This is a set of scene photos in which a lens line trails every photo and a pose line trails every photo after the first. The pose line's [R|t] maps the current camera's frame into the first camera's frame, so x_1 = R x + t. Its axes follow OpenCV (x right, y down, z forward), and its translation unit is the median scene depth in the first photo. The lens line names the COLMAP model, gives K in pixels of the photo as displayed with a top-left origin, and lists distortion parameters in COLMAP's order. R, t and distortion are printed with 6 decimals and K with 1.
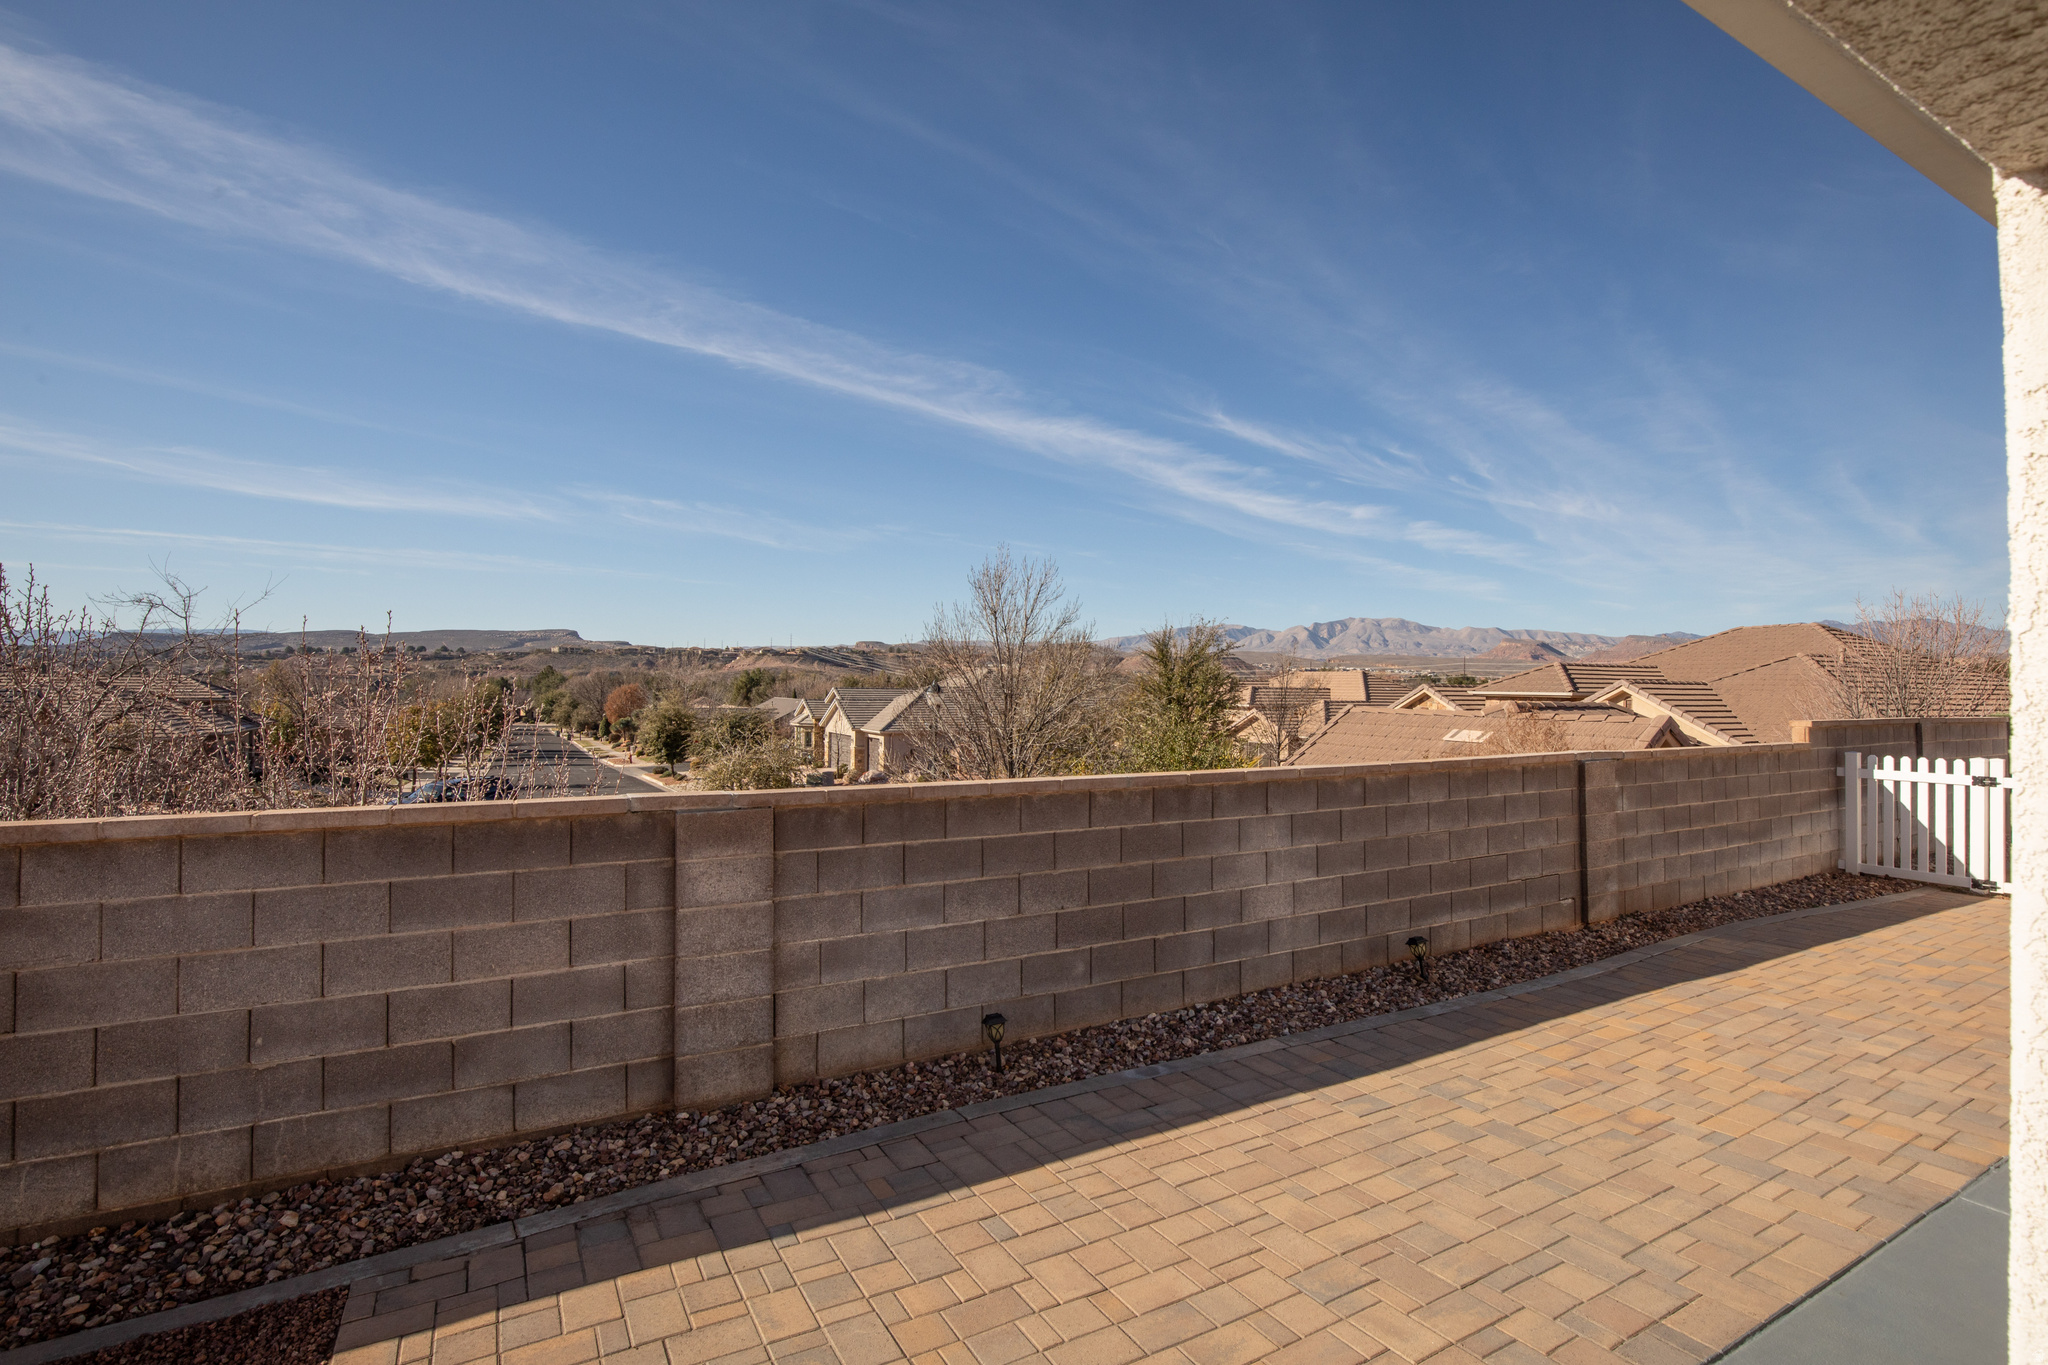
lens RADIAL K [[948.5, 0, 1048.7], [0, 948.5, 690.5], [0, 0, 1]] dist [-0.038184, 0.008292]
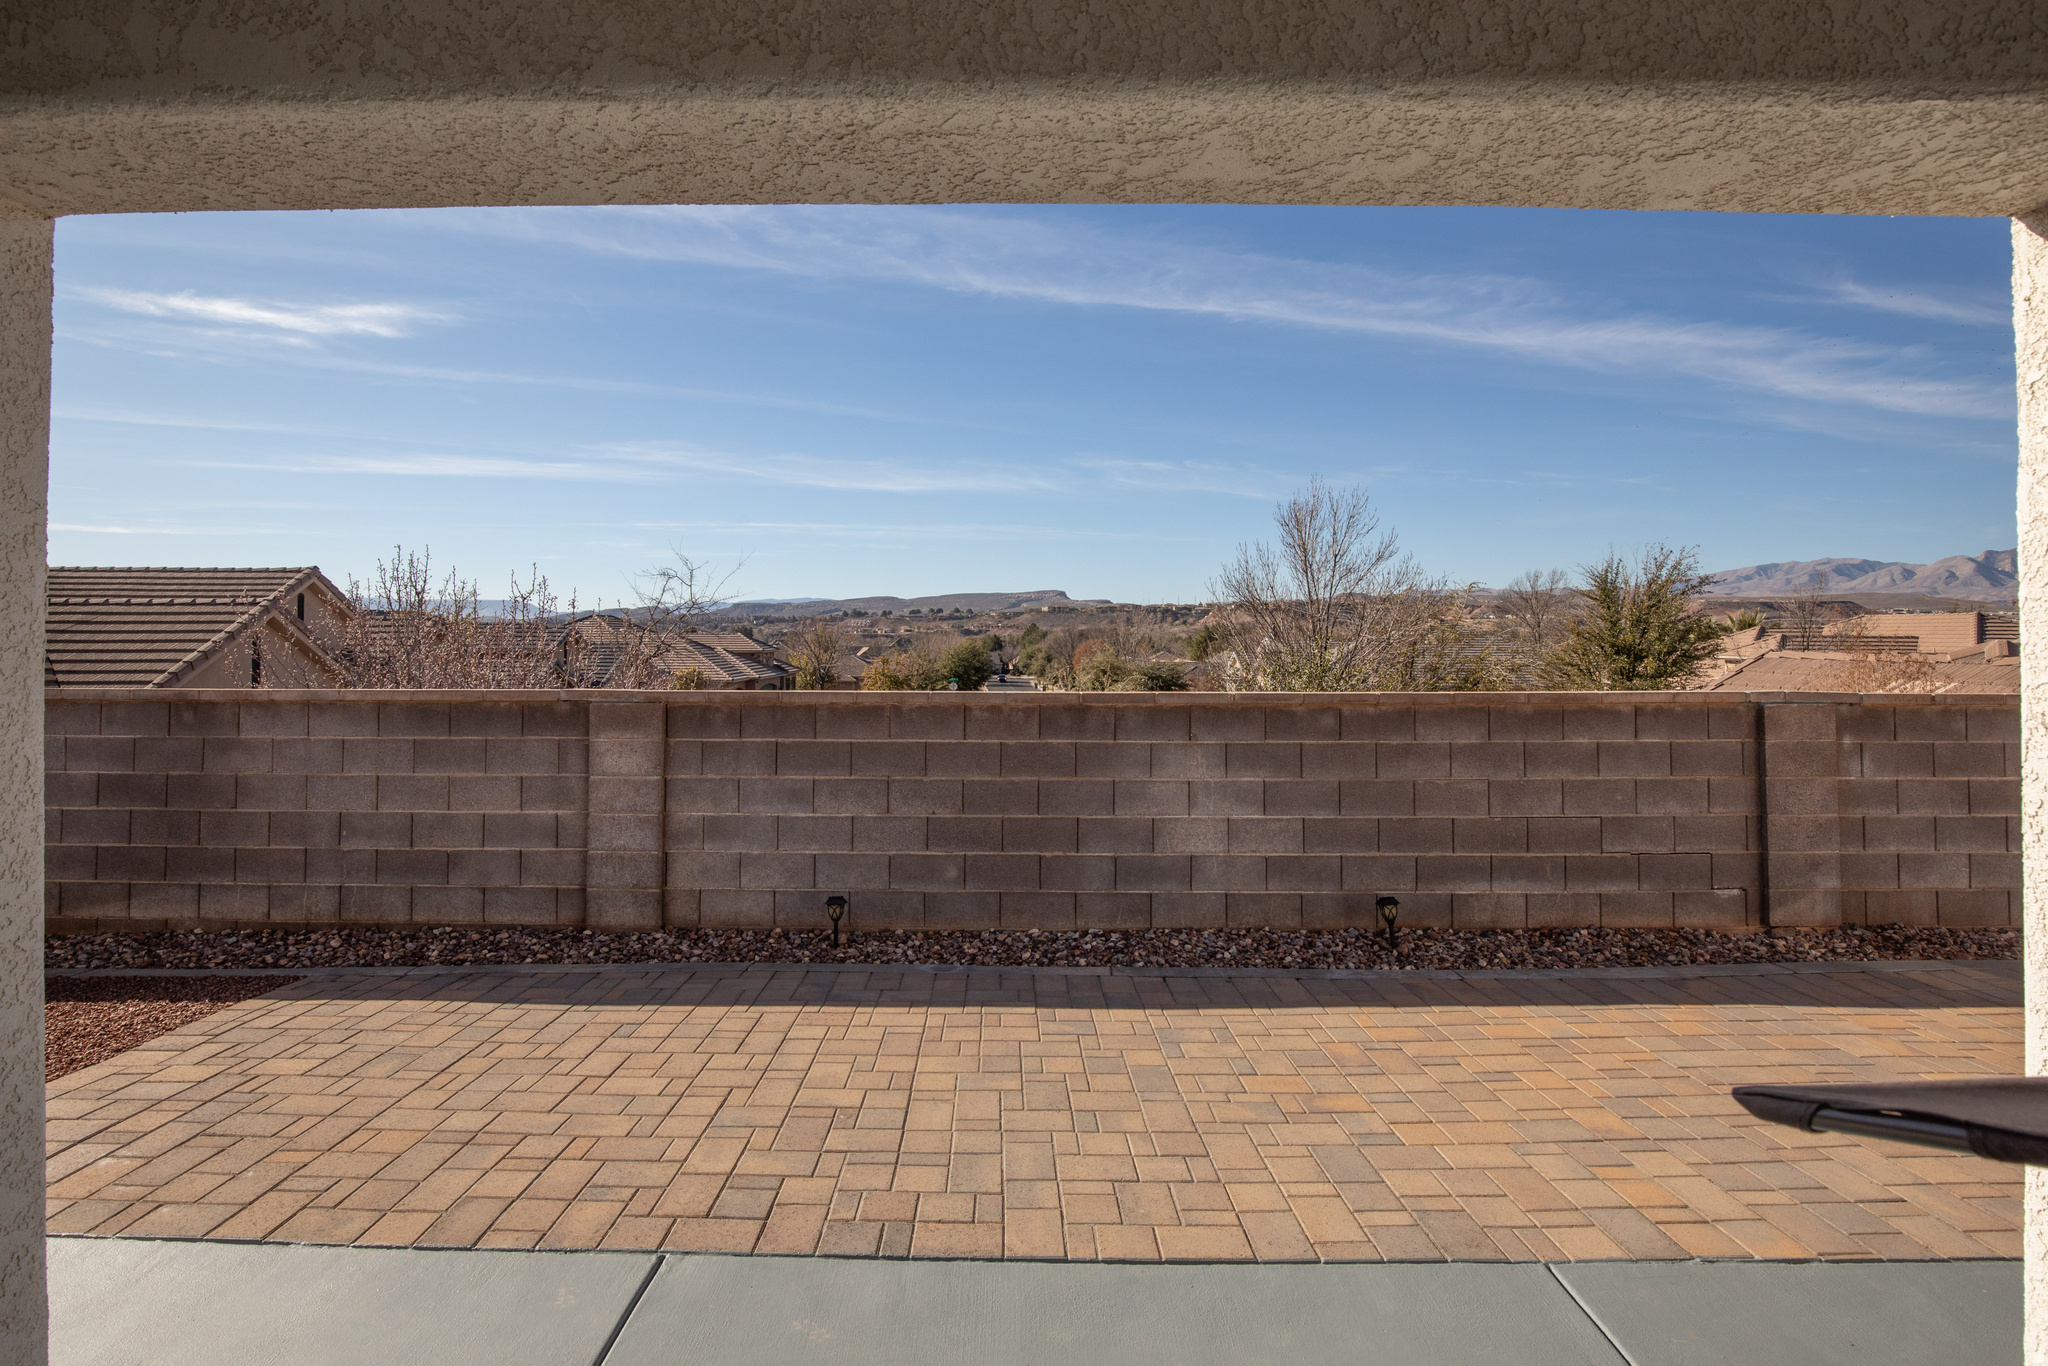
lens RADIAL K [[982.2, 0, 1015.1], [0, 982.2, 643.7], [0, 0, 1]] dist [-0.028557, 0.000107]
pose [[0.868007, -0.004878, -0.496528, 0.716547], [0.003557, 0.999987, -0.003606, 0.048230], [0.496539, 0.001364, 0.868013, 0.095560]]
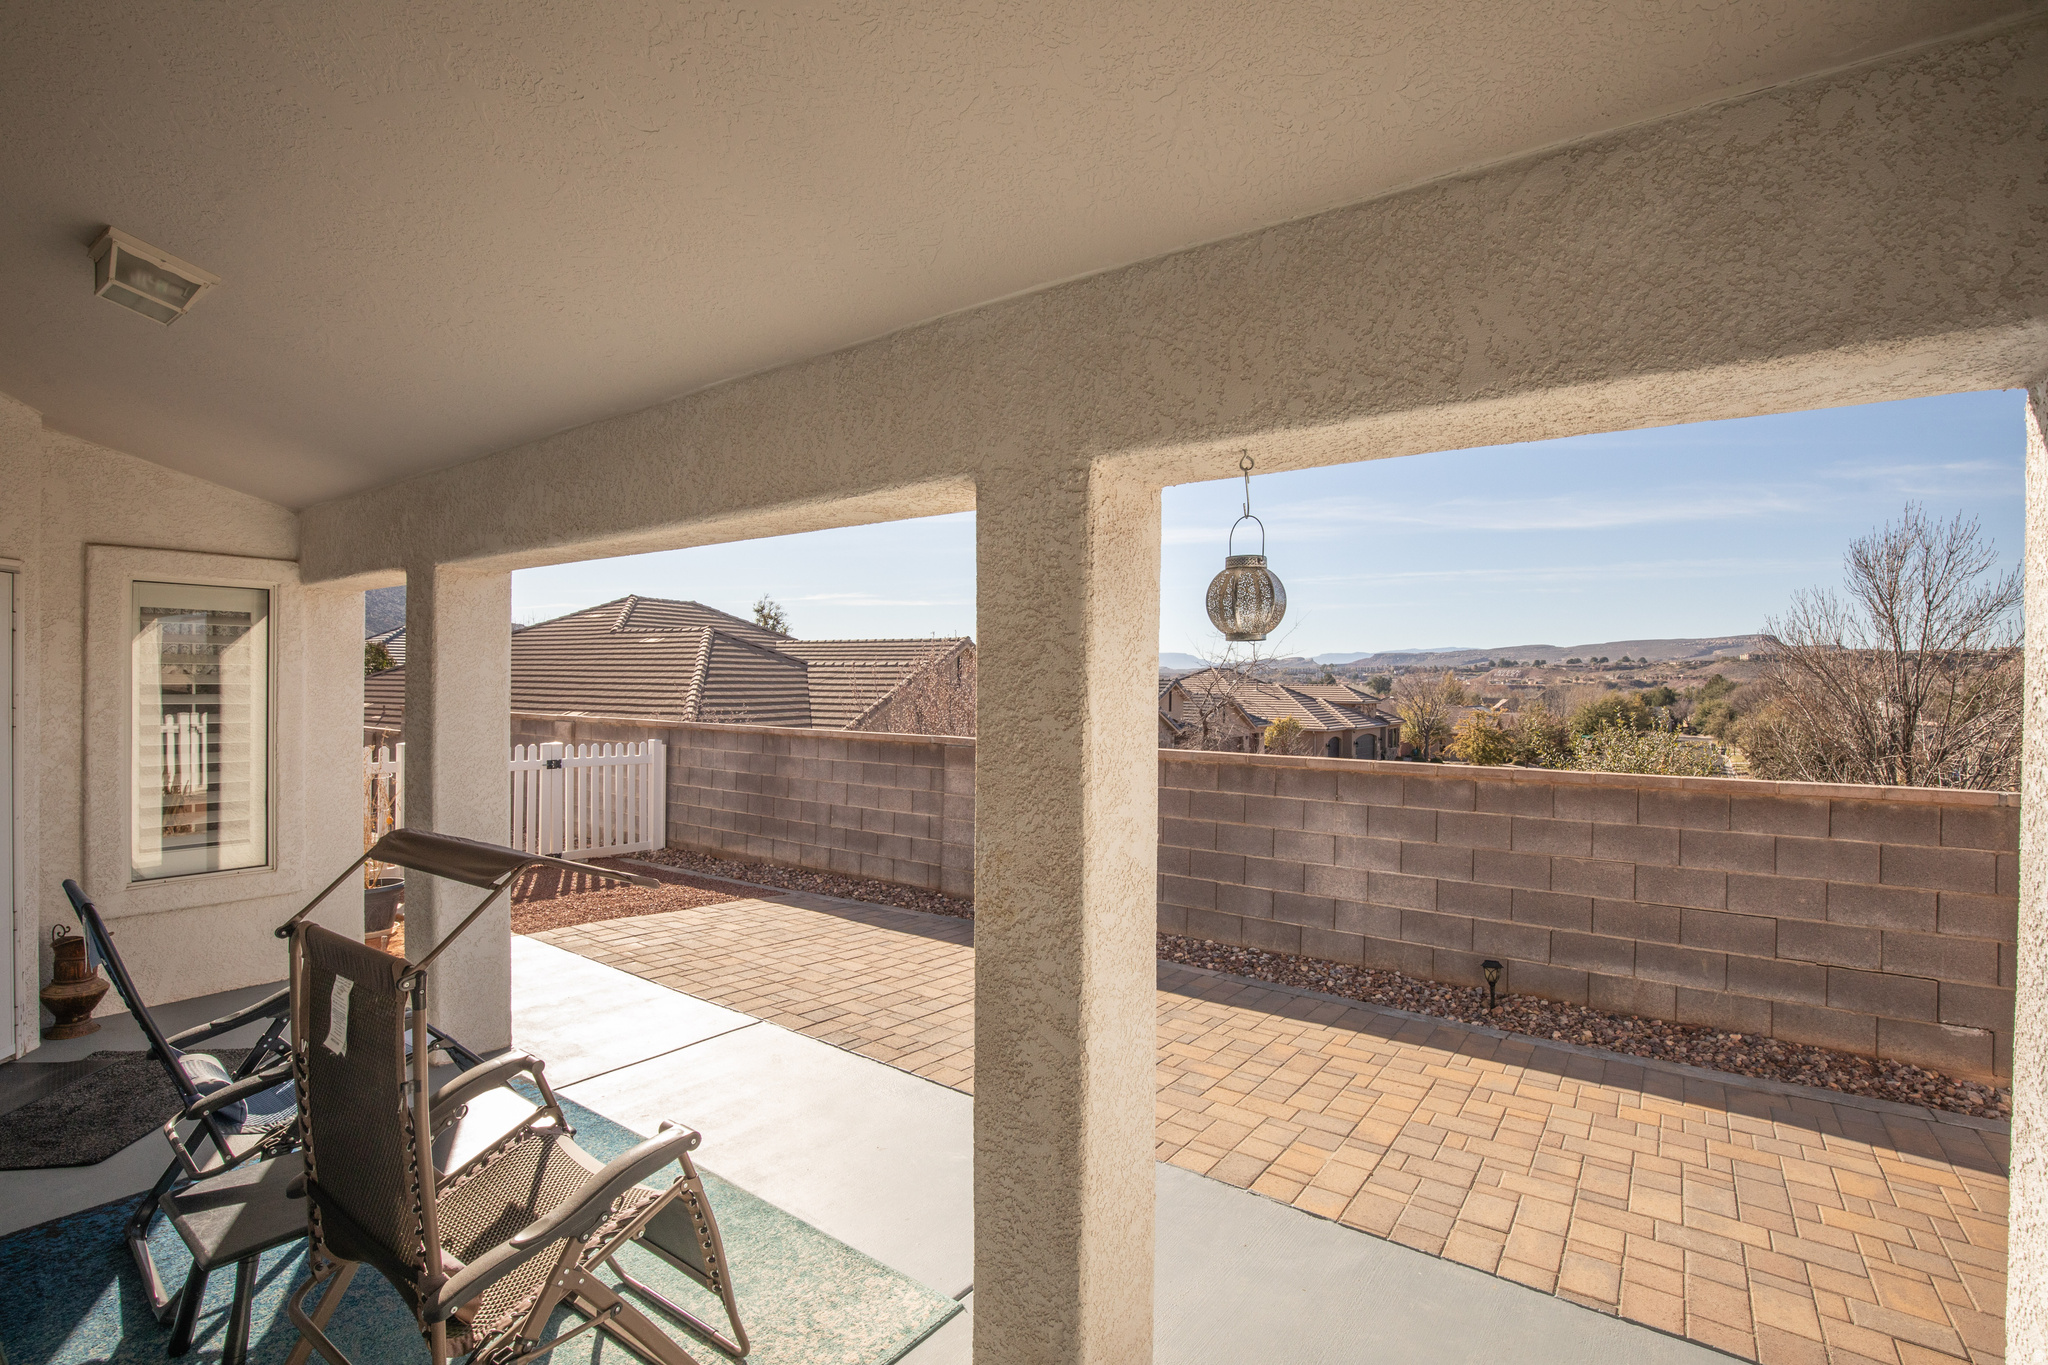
lens RADIAL K [[948.5, 0, 1048.7], [0, 948.5, 690.5], [0, 0, 1]] dist [-0.038184, 0.008292]
pose [[0.421410, 0.002360, -0.906867, 1.370762], [-0.012072, 0.999923, -0.003008, 0.014318], [0.906790, 0.012215, 0.421406, 0.307631]]
